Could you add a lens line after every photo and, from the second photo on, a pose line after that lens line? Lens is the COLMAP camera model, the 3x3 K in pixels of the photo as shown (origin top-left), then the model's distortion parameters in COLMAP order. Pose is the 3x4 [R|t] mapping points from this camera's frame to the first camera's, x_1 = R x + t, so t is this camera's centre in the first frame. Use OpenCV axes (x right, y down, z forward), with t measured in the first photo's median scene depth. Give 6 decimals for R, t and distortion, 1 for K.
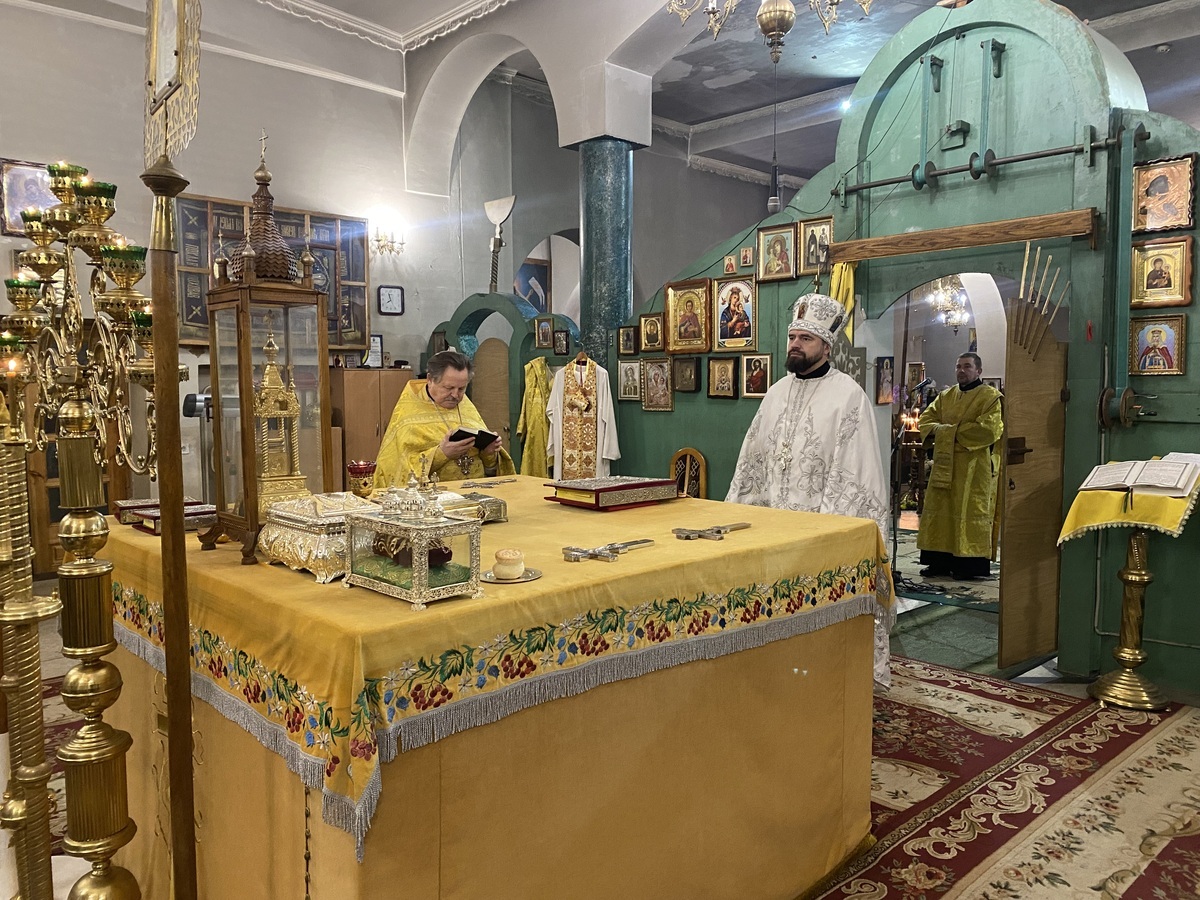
lens RADIAL K [[907.5, 0, 599.0], [0, 907.5, 477.3], [0, 0, 1]] dist [-0.028096, -0.004581]
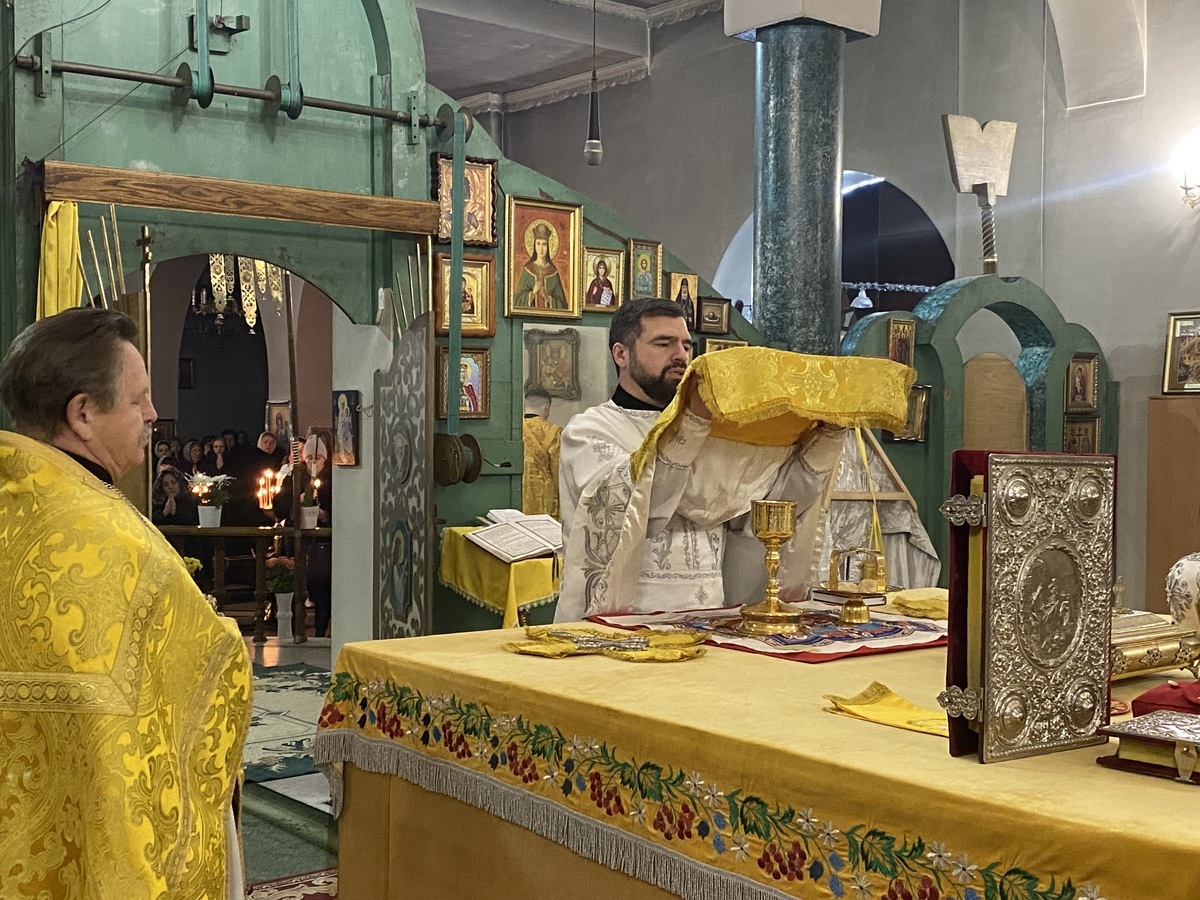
lens RADIAL K [[1484.6, 0, 607.0], [0, 1484.6, 452.5], [0, 0, 1]] dist [0.082929, -0.036830]
pose [[0.076779, -0.013358, 0.996959, -0.535067], [0.100339, 0.994938, 0.005603, -0.058823], [-0.991986, 0.099604, 0.077731, 0.579241]]
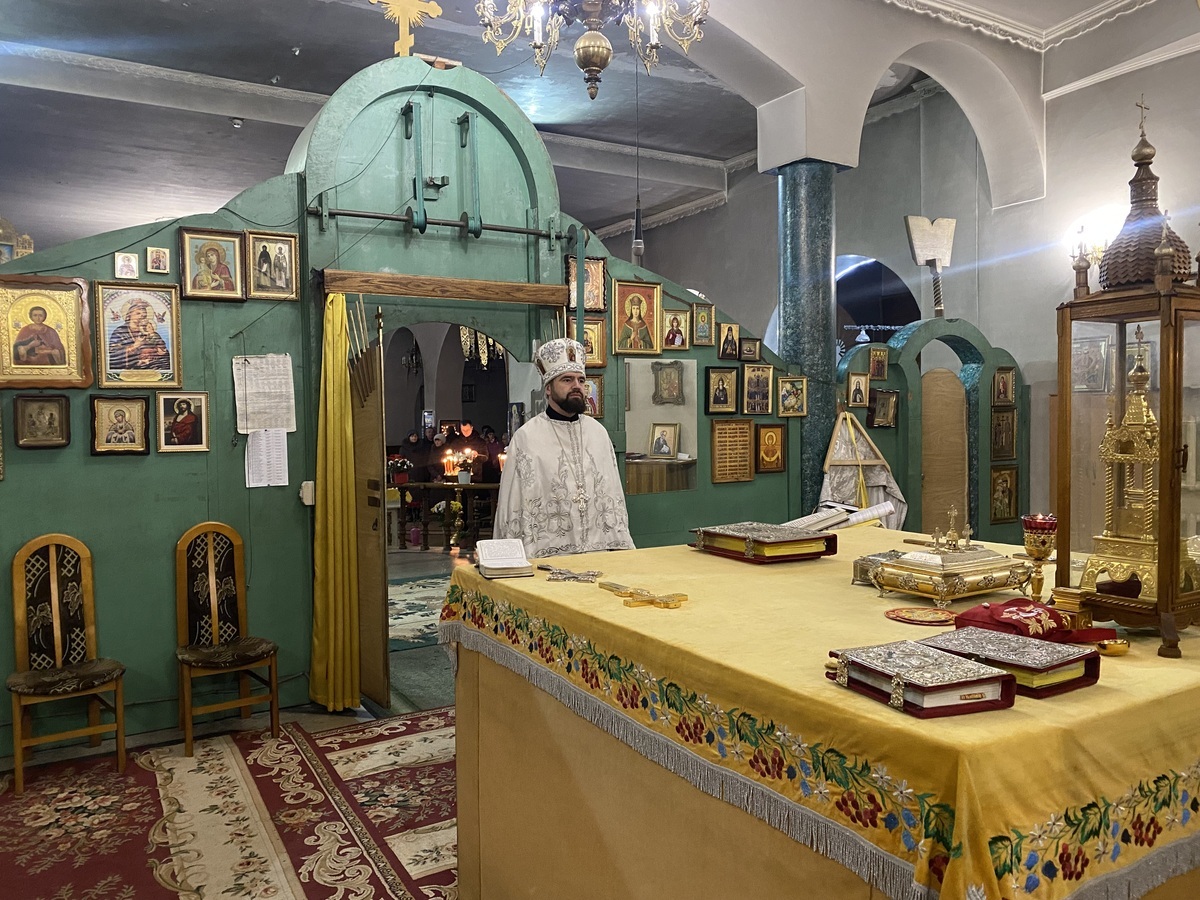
lens RADIAL K [[890.3, 0, 588.7], [0, 890.3, 443.7], [0, 0, 1]] dist [0.030510, -0.015865]
pose [[0.222705, -0.024347, 0.974582, -0.486714], [0.116055, 0.993241, -0.001707, -0.056395], [-0.967953, 0.113486, 0.224025, 0.534787]]
